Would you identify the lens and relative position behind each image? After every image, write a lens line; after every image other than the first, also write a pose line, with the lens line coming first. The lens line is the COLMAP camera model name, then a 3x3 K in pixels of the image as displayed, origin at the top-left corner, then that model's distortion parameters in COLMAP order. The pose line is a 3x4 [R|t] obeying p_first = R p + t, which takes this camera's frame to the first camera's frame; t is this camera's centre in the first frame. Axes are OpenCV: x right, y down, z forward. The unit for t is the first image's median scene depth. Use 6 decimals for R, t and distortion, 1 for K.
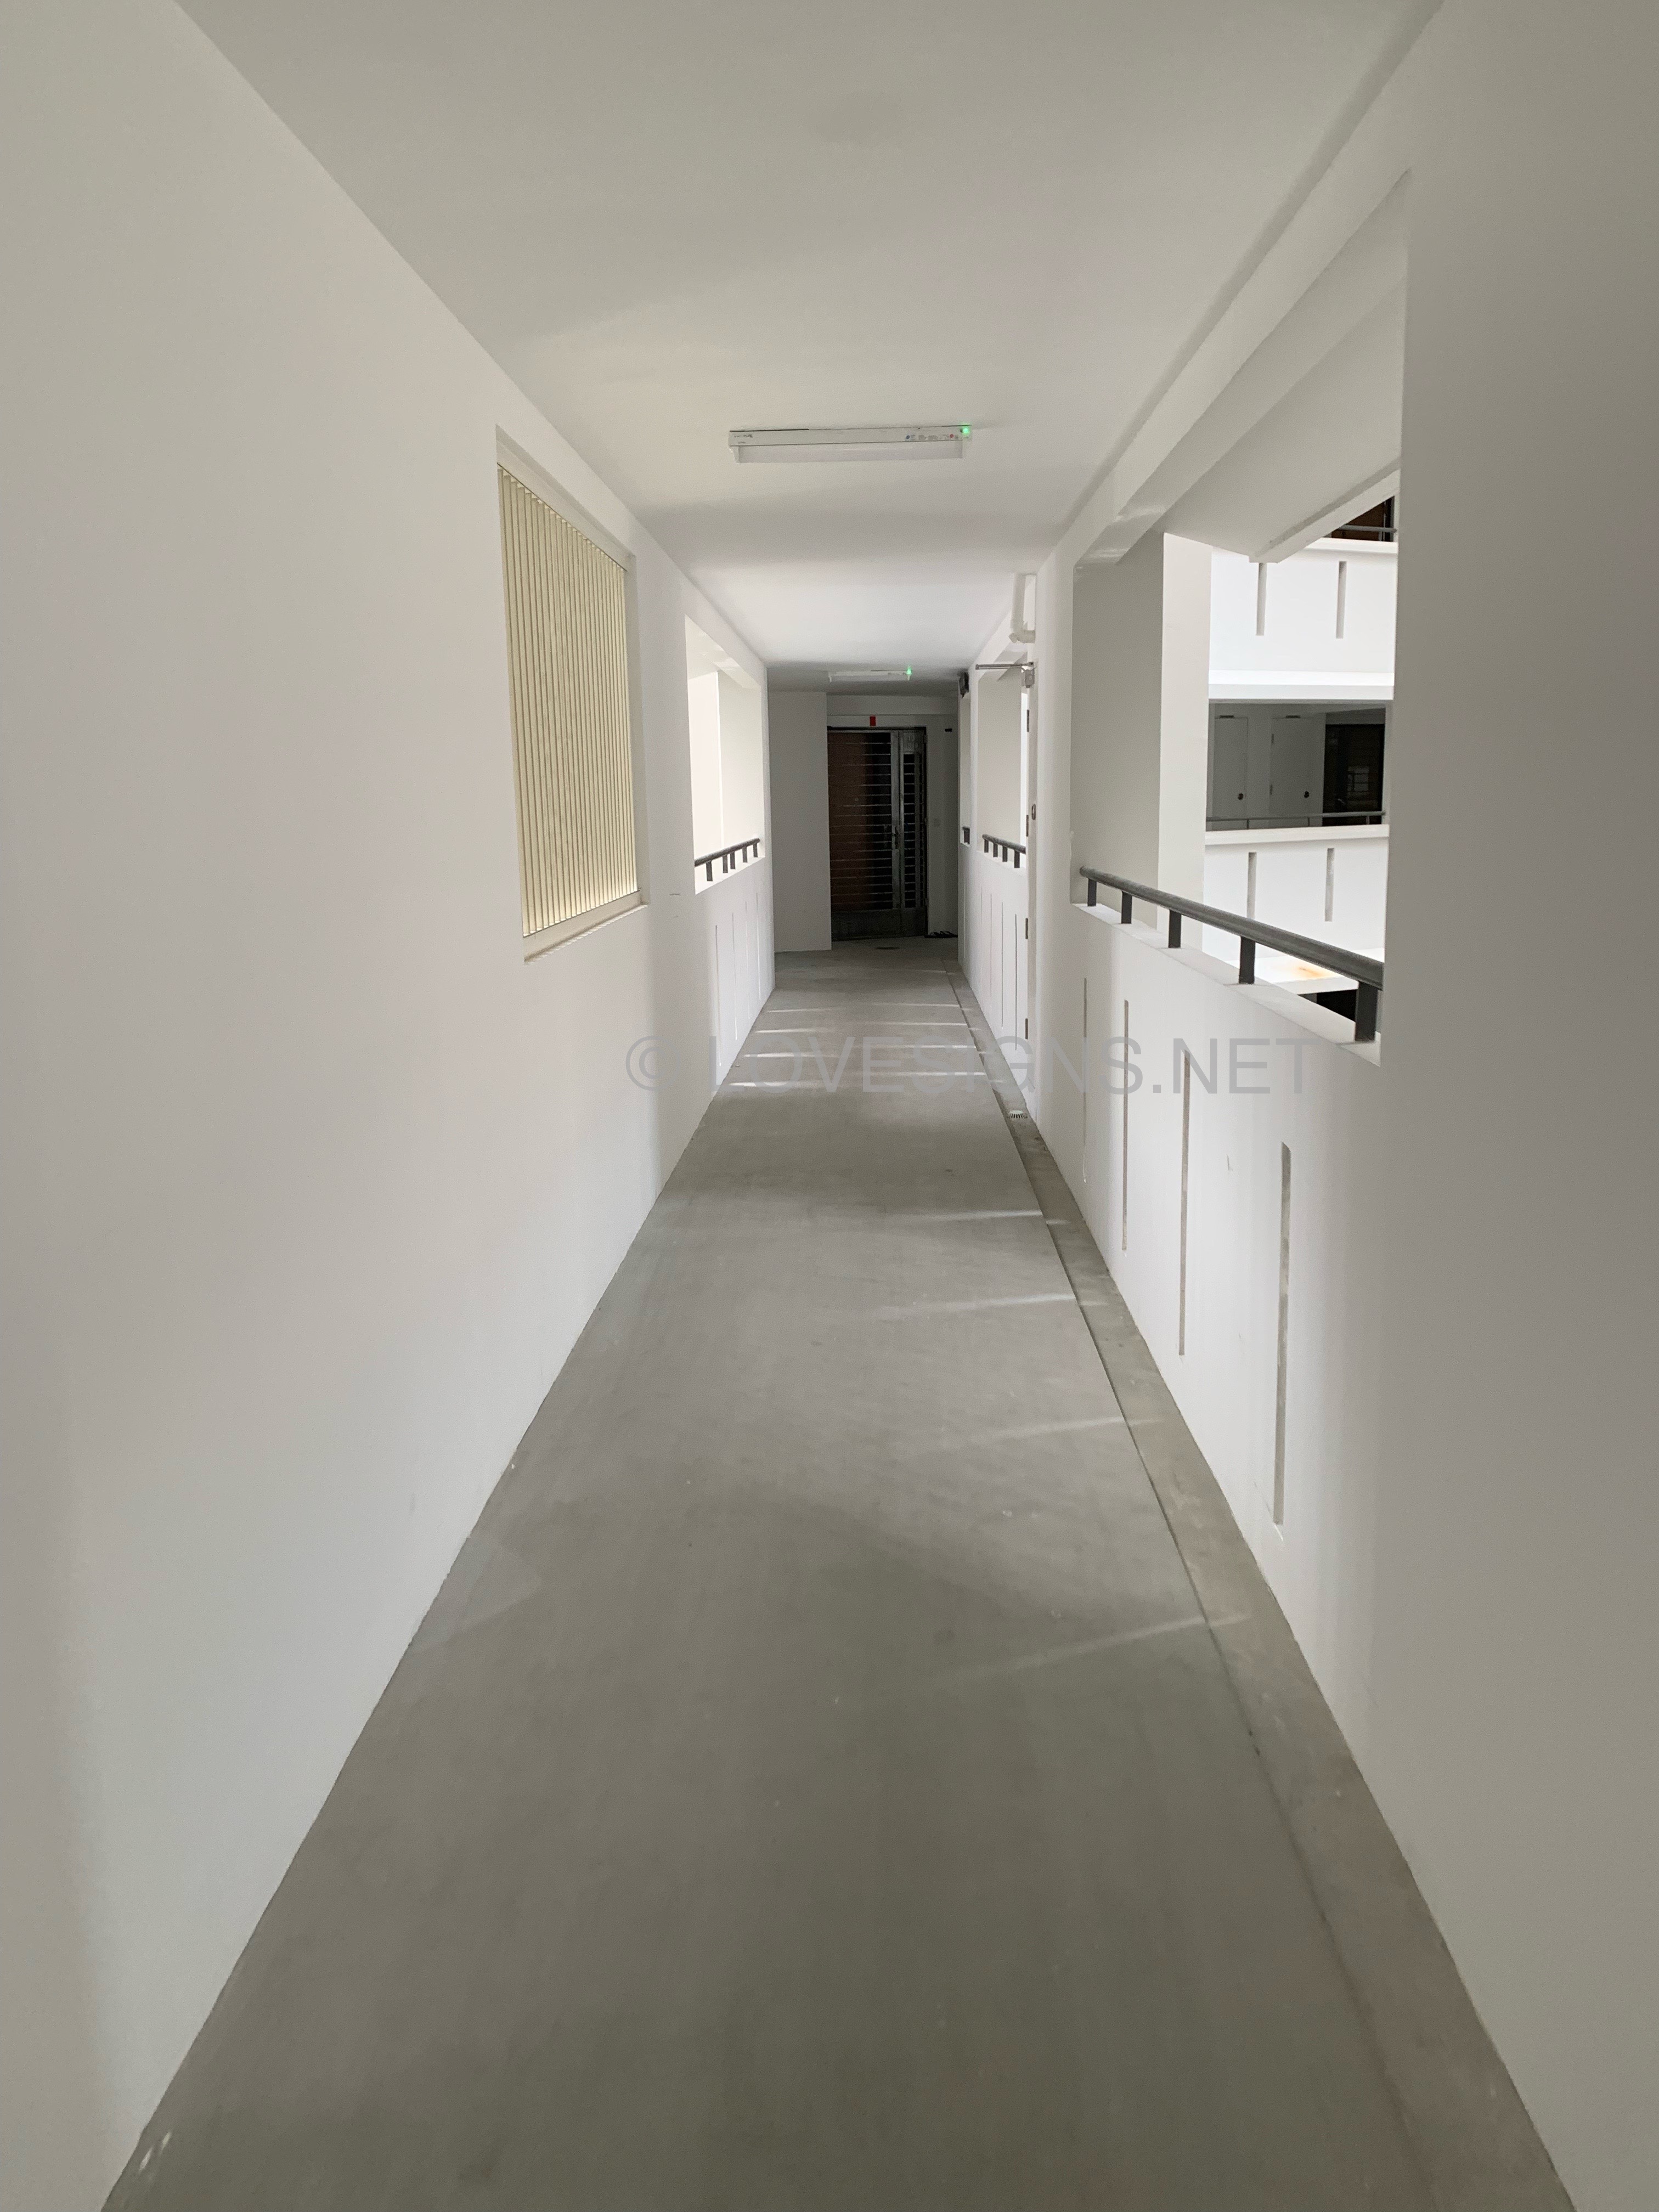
lens RADIAL K [[1685.1, 0, 828.5], [0, 1685.1, 1108.2], [0, 0, 1]] dist [0.036593, -0.043737]
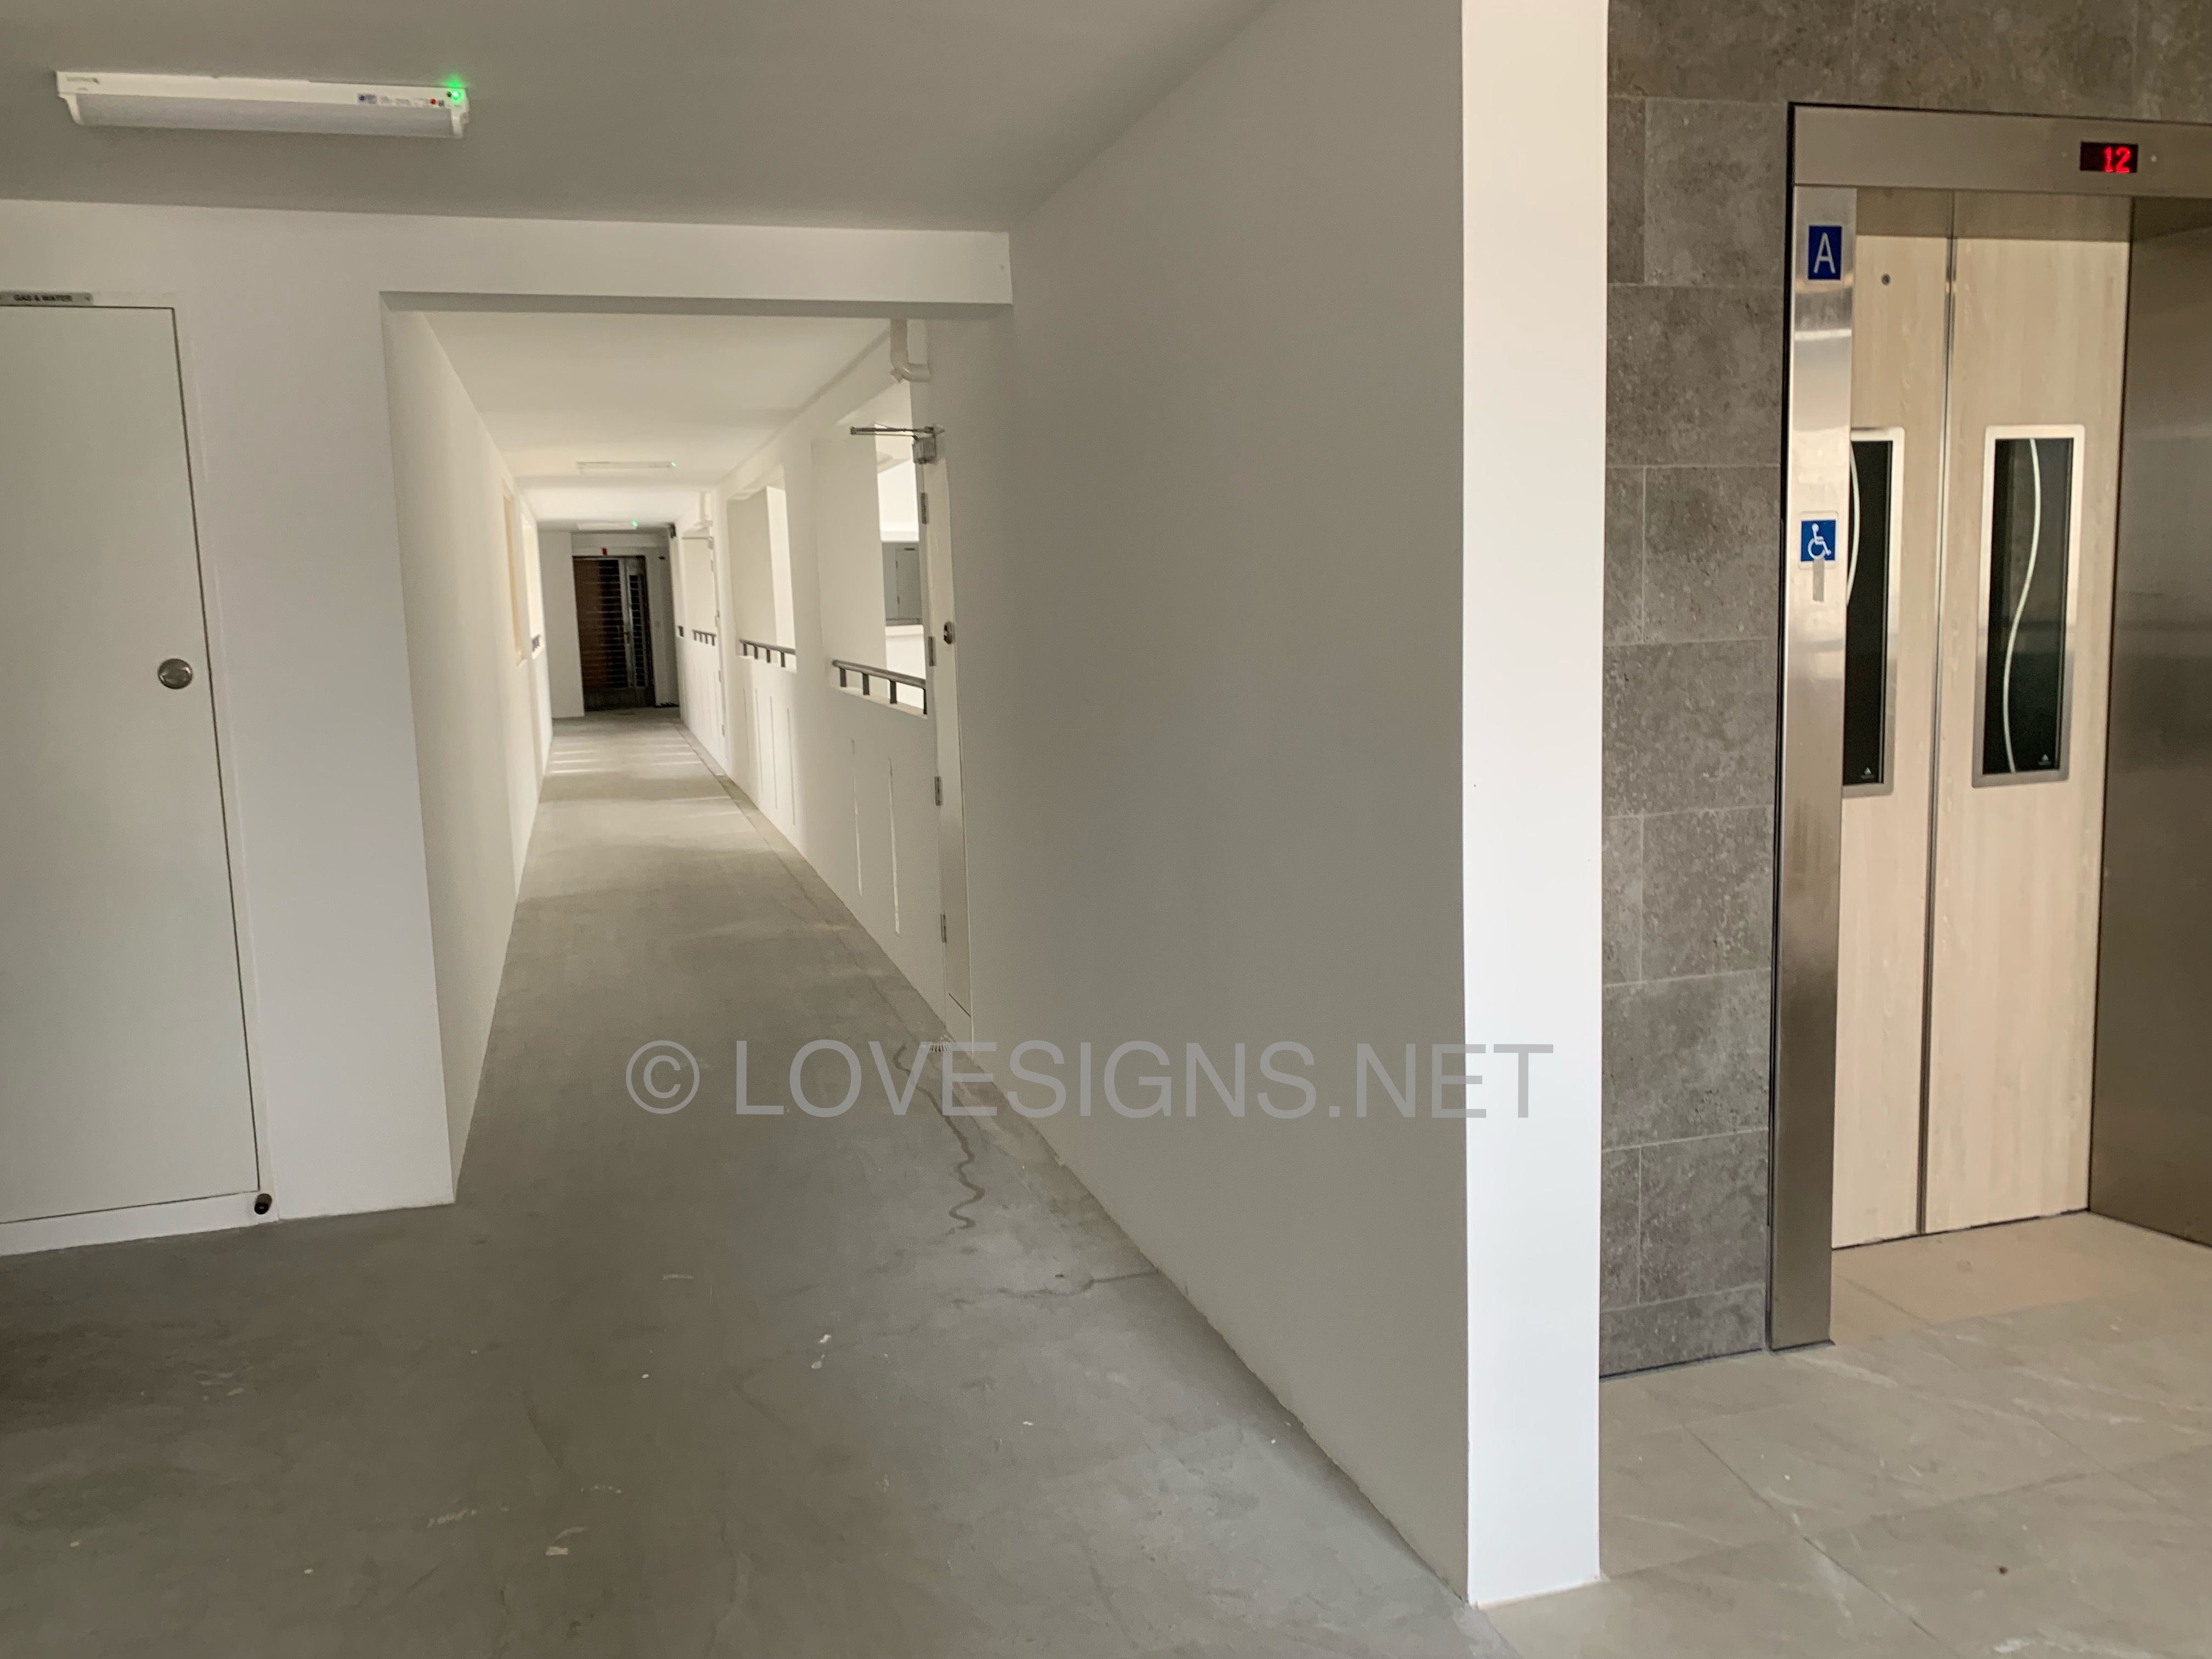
lens RADIAL K [[1685.1, 0, 1107.1], [0, 1685.1, 828.6], [0, 0, 1]] dist [0.036593, -0.043737]
pose [[0.946394, -0.057122, 0.317923, -0.037360], [0.072551, 0.996682, -0.036893, 0.076080], [-0.314761, 0.057981, 0.947398, -0.420703]]
